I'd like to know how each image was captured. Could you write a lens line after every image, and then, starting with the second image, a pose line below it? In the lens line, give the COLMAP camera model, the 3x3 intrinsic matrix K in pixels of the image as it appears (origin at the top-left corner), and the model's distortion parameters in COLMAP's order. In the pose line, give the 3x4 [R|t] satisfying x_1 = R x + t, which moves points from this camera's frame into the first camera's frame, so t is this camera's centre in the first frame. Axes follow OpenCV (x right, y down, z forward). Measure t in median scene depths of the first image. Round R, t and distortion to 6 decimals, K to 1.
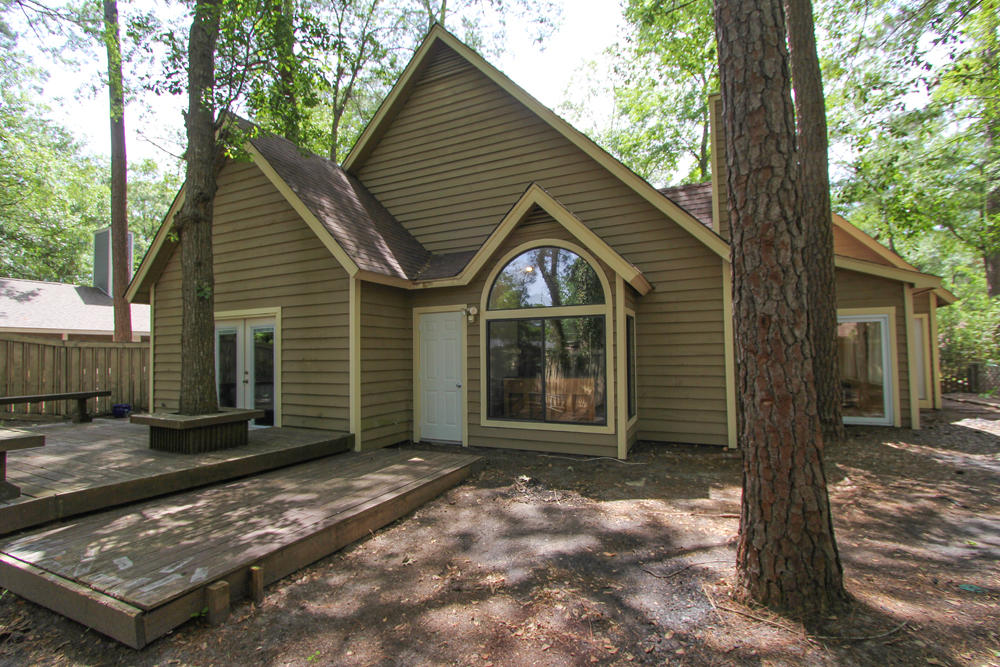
lens RADIAL K [[471.1, 0, 504.1], [0, 471.1, 336.7], [0, 0, 1]] dist [-0.001694, -0.000164]
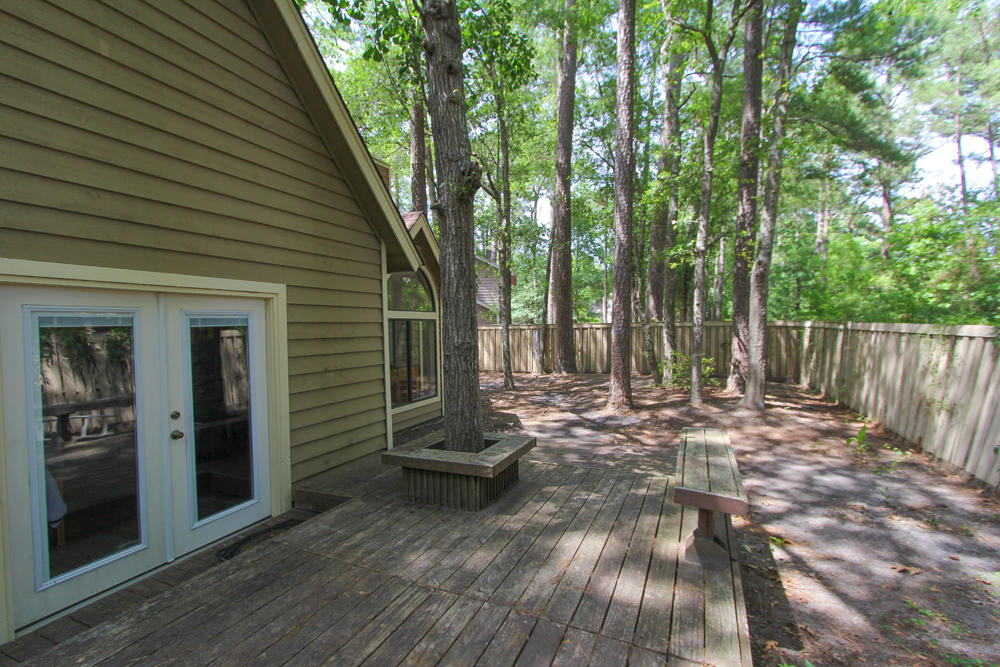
lens RADIAL K [[471.1, 0, 504.1], [0, 471.1, 336.7], [0, 0, 1]] dist [-0.001694, -0.000164]
pose [[-0.050921, -0.011481, 0.998637, -2.088704], [-0.027265, 0.999577, 0.010101, -0.023496], [-0.998330, -0.026714, -0.051213, 1.474658]]
